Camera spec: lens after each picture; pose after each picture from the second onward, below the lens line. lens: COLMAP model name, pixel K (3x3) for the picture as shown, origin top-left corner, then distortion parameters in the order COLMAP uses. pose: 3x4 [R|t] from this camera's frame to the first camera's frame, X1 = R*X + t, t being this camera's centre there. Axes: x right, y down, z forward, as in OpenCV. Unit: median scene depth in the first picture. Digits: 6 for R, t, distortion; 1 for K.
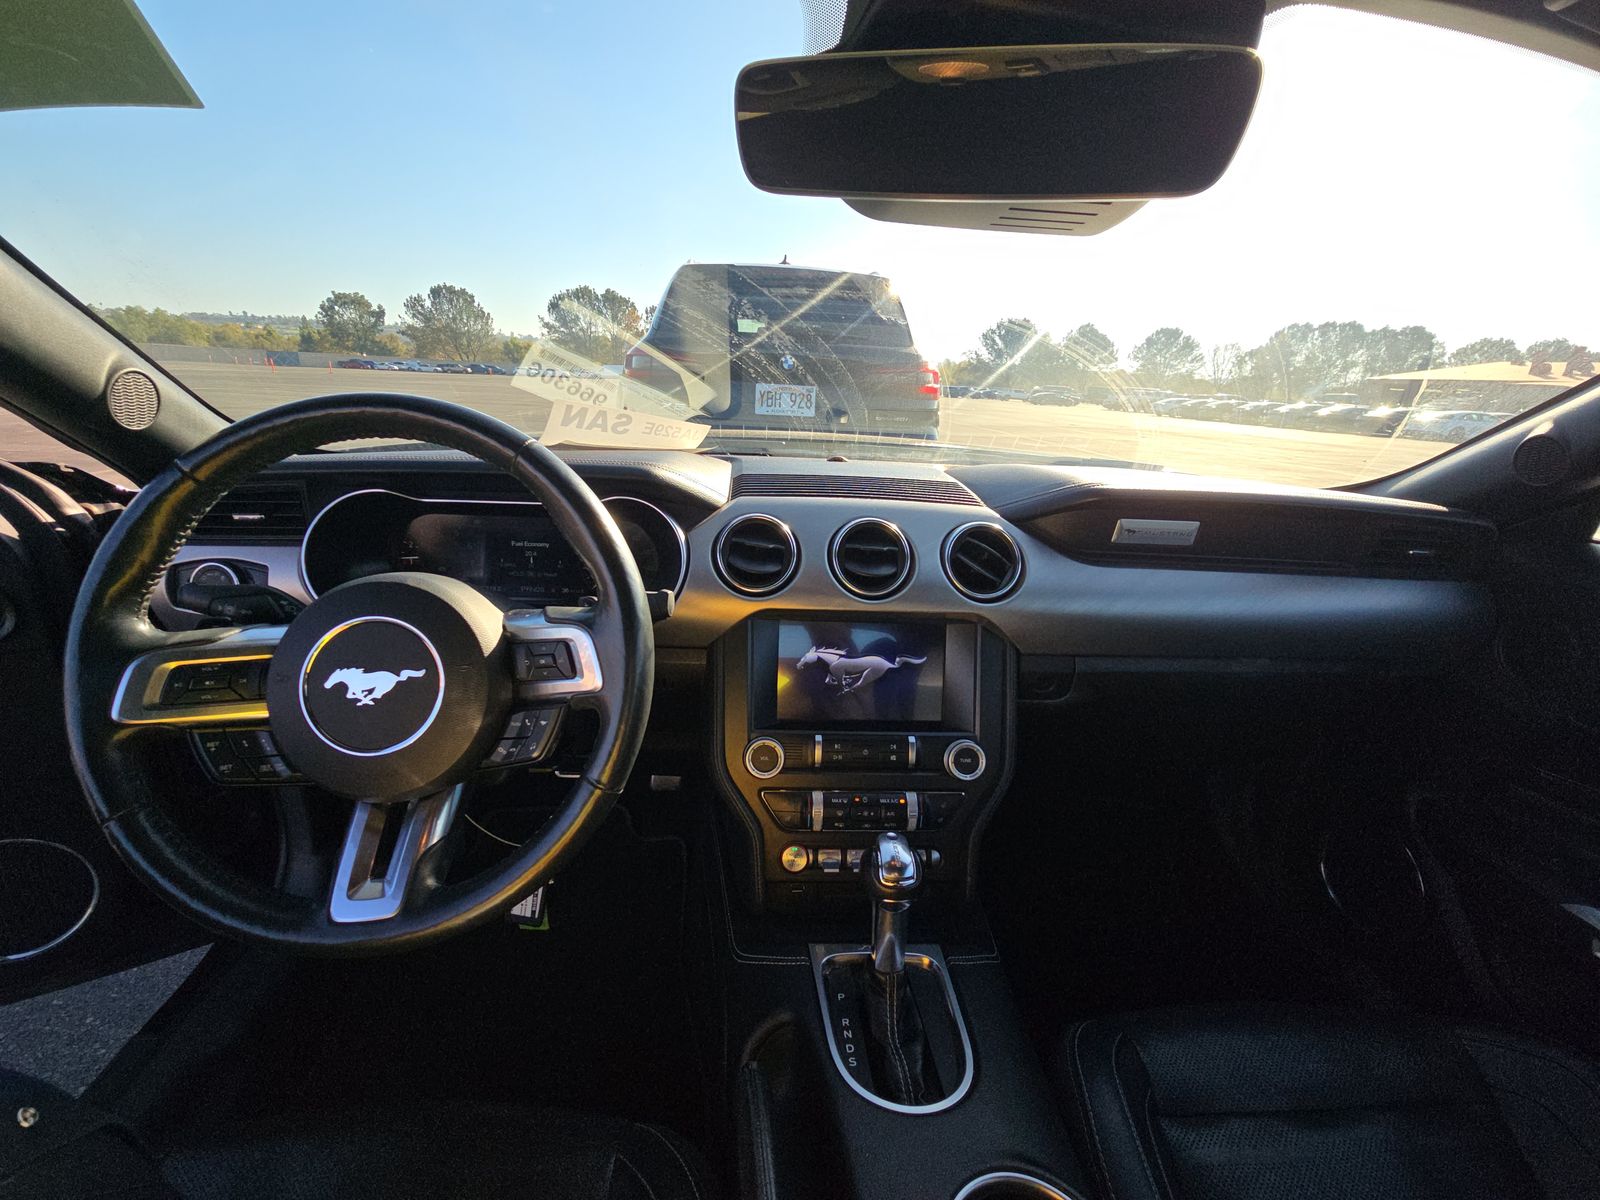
lens RADIAL K [[646.7, 0, 799.3], [0, 646.7, 608.3], [0, 0, 1]] dist [0.007008, -0.001866]
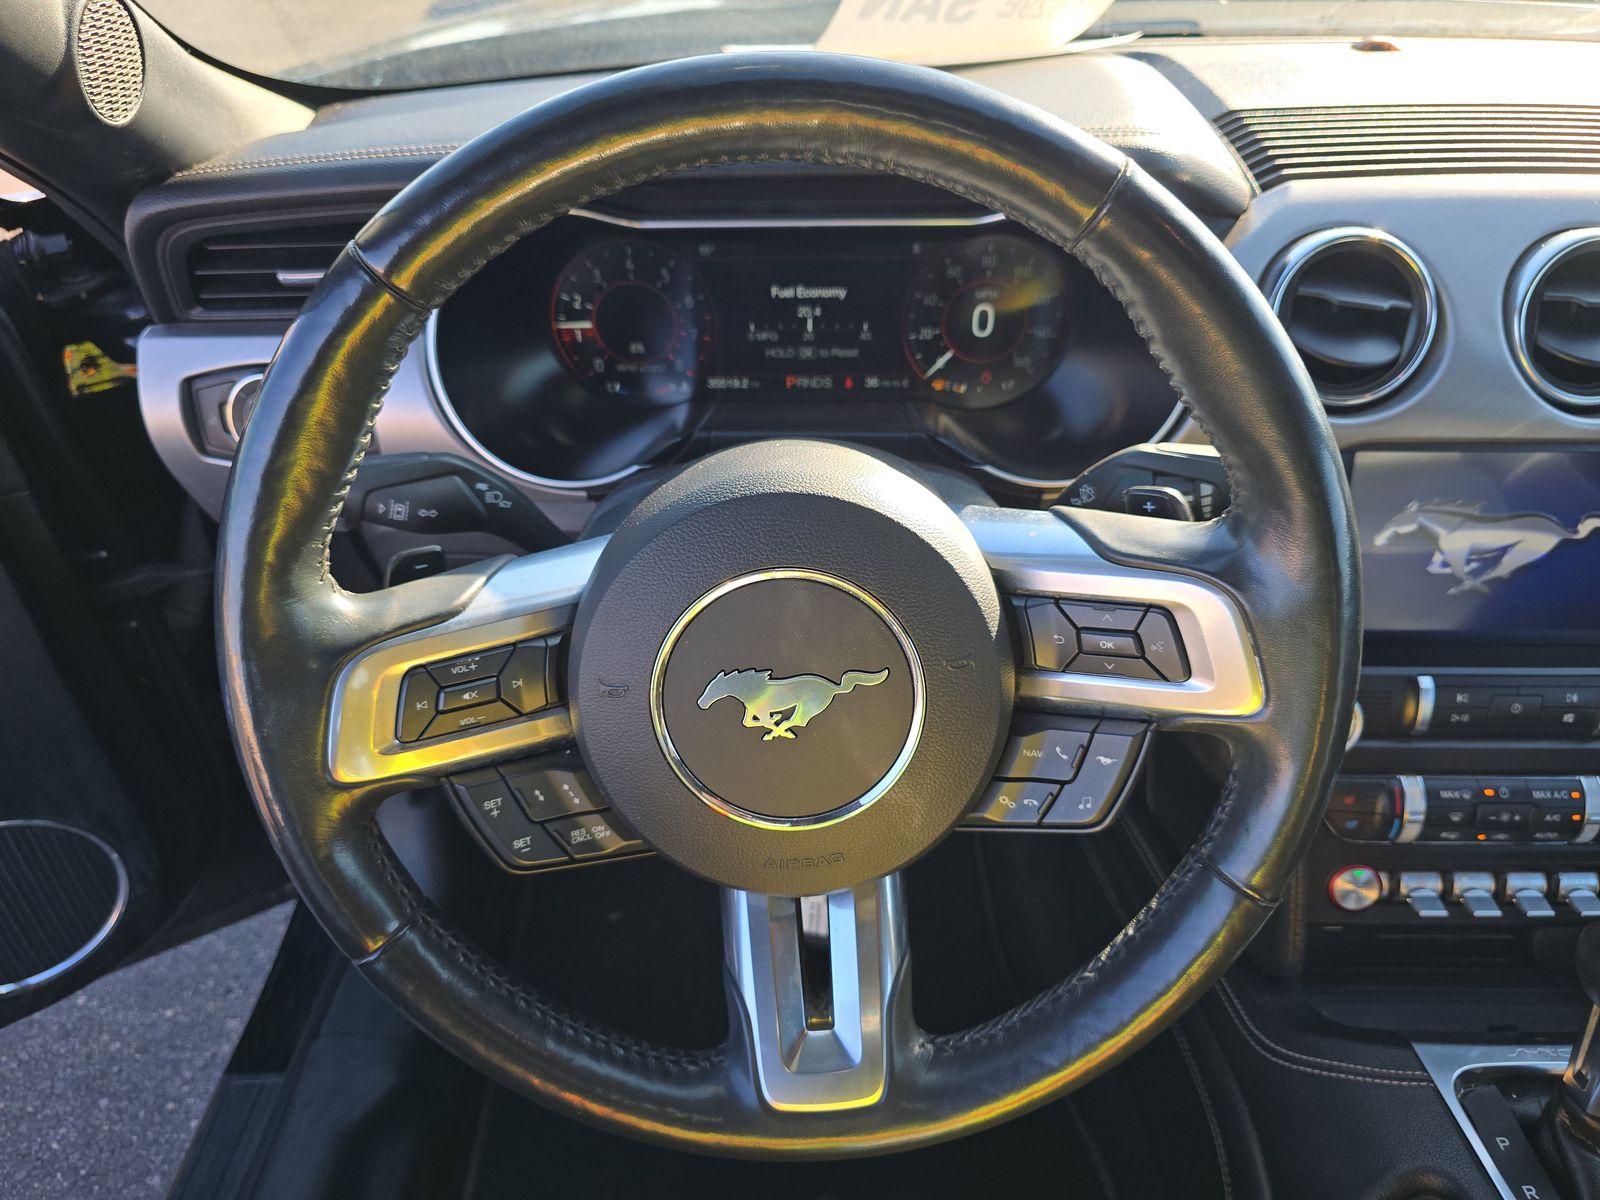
lens RADIAL K [[1098.2, 0, 803.6], [0, 1098.2, 595.7], [0, 0, 1]] dist [0.004244, 0.000620]
pose [[0.996830, -0.007253, -0.079228, -0.551355], [0.031167, 0.951841, 0.305003, -0.208390], [0.073200, -0.306505, 0.949050, 0.209261]]
